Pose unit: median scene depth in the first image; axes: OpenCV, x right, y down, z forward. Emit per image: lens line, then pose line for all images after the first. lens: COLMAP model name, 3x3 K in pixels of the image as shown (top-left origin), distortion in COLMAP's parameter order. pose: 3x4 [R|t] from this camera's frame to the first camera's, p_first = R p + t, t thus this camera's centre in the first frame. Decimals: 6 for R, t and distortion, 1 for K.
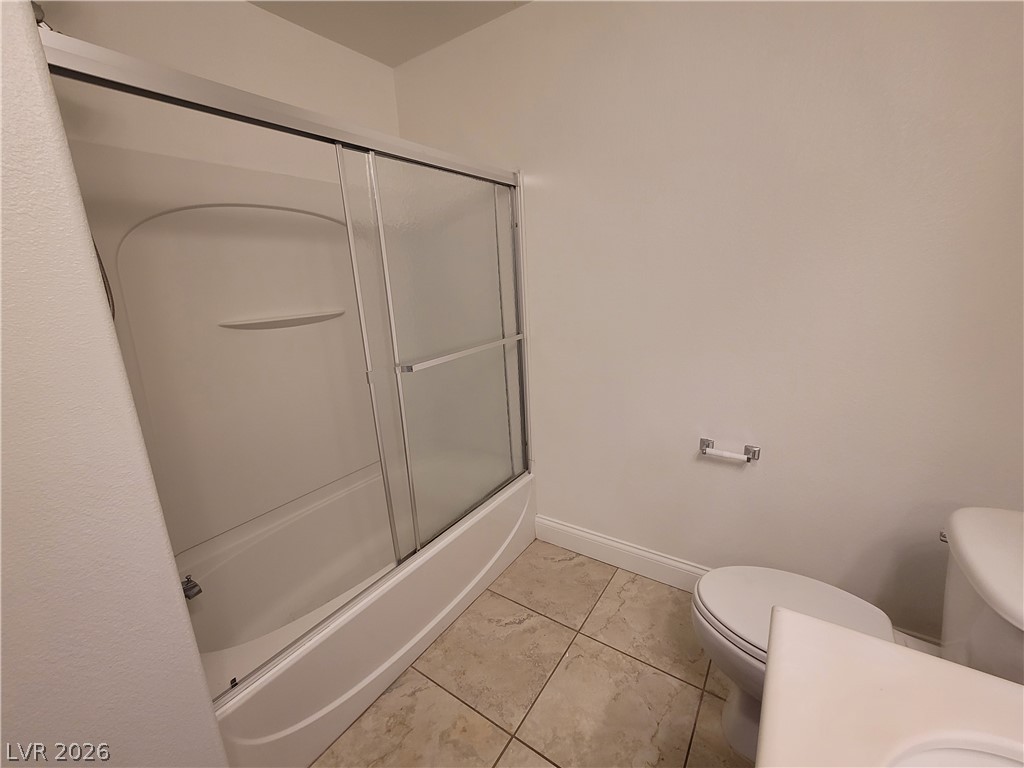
lens RADIAL K [[417.8, 0, 513.3], [0, 417.8, 378.2], [0, 0, 1]] dist [-0.005806, 0.000024]
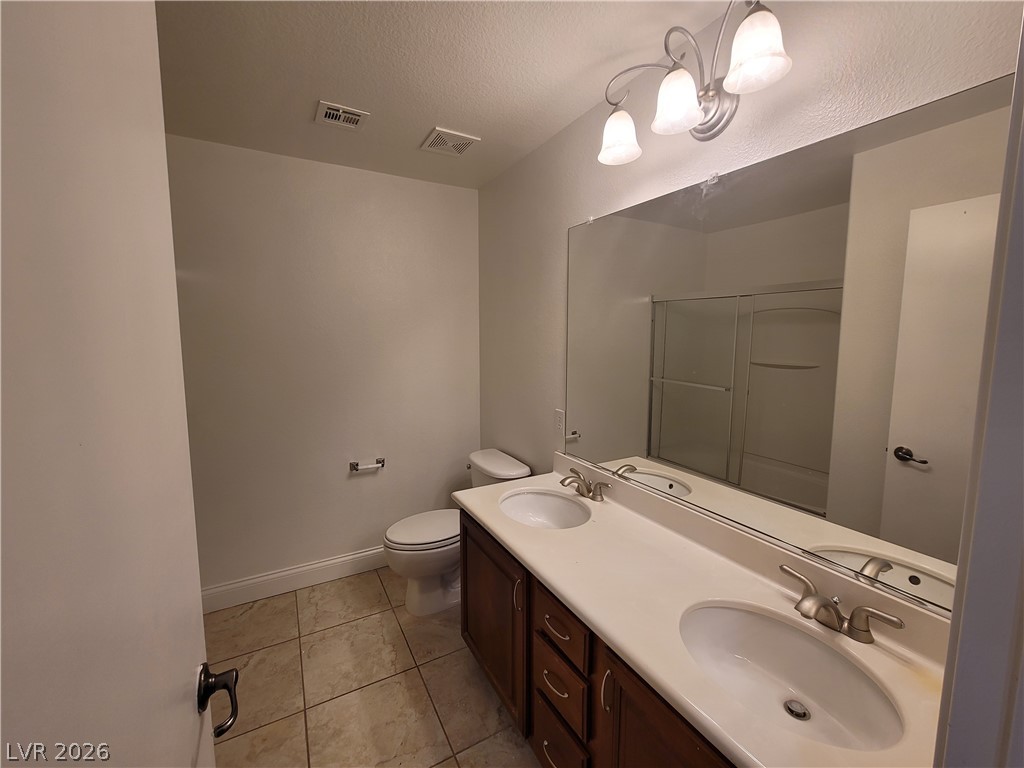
lens RADIAL K [[417.8, 0, 512.0], [0, 417.8, 381.4], [0, 0, 1]] dist [-0.005806, 0.000024]
pose [[0.443546, -0.051351, 0.894780, -0.684987], [0.184434, 0.982220, -0.035055, 0.013112], [-0.877070, 0.180576, 0.445130, -0.277189]]
